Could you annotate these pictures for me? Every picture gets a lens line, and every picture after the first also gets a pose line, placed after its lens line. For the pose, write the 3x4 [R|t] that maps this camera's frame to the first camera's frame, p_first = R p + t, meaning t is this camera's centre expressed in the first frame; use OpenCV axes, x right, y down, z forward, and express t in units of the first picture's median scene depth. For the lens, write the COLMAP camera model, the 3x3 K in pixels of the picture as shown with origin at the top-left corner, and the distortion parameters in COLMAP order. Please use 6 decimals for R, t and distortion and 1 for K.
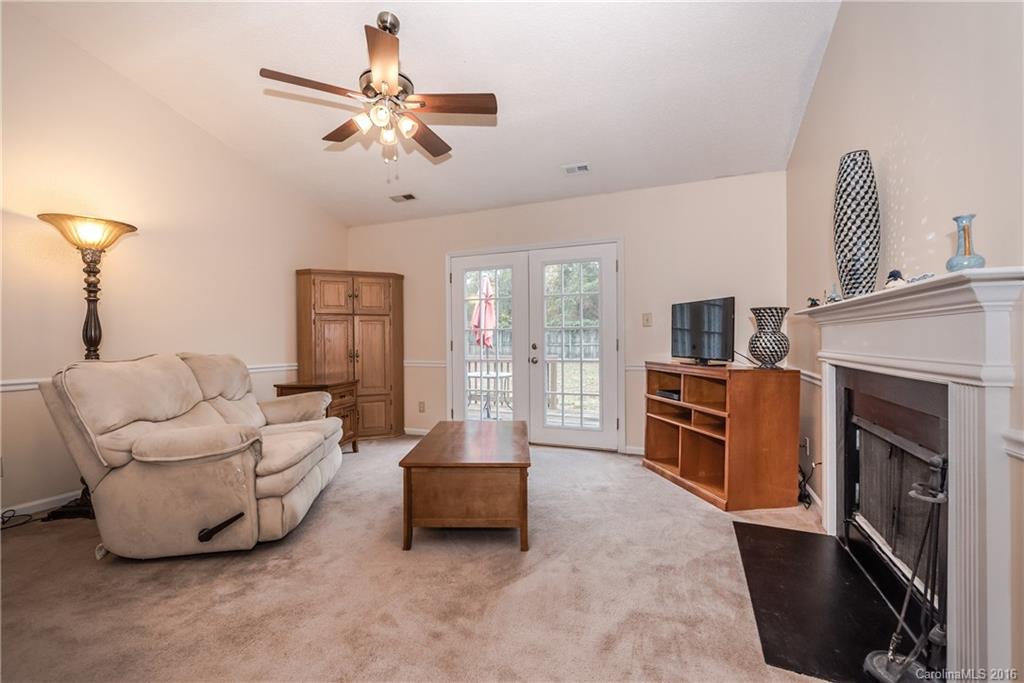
lens RADIAL K [[438.2, 0, 512.0], [0, 438.2, 341.5], [0, 0, 1]] dist [-0.001490, -0.000040]
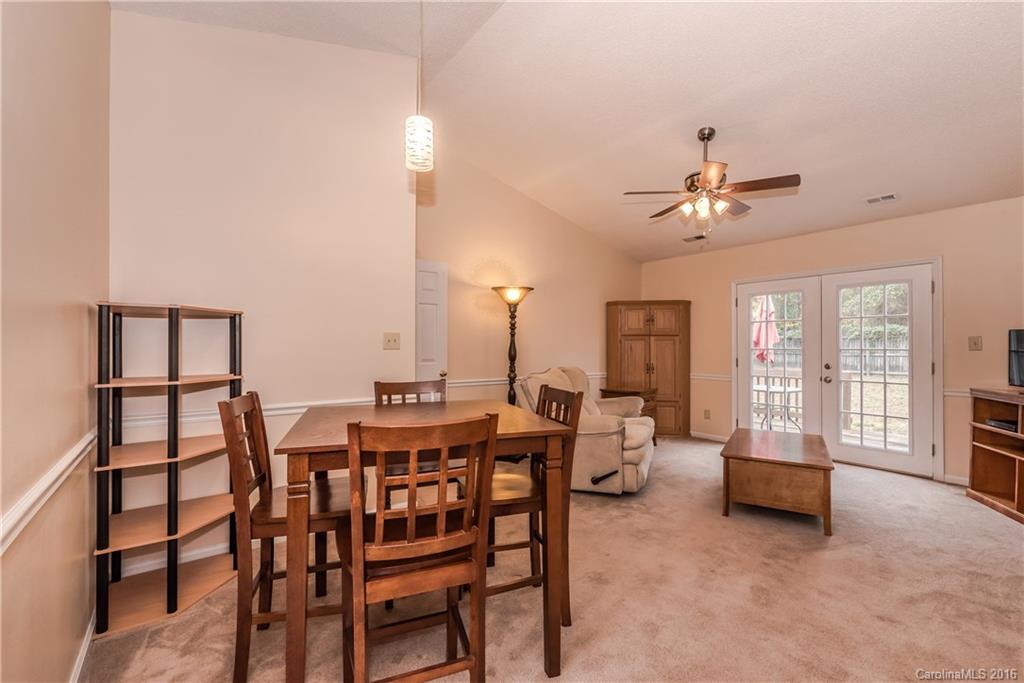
lens RADIAL K [[446.9, 0, 512.5], [0, 446.9, 340.5], [0, 0, 1]] dist [0.000461, 0.000252]
pose [[0.859582, 0.004341, -0.510980, -0.080032], [-0.008261, 0.999951, -0.005403, -0.061054], [0.510931, 0.008866, 0.859576, -0.483393]]
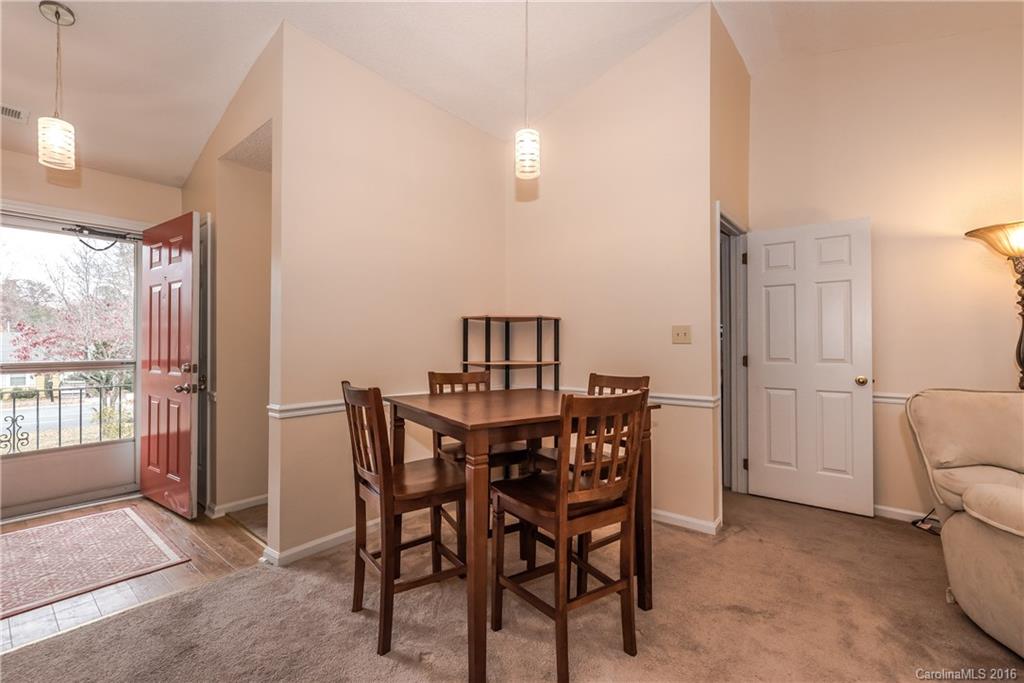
lens RADIAL K [[446.9, 0, 512.5], [0, 446.9, 340.5], [0, 0, 1]] dist [0.000461, 0.000252]
pose [[-0.293742, 0.000071, -0.955885, 0.180808], [0.003489, 0.999993, -0.000998, -0.047465], [0.955878, -0.003629, -0.293741, 0.290507]]
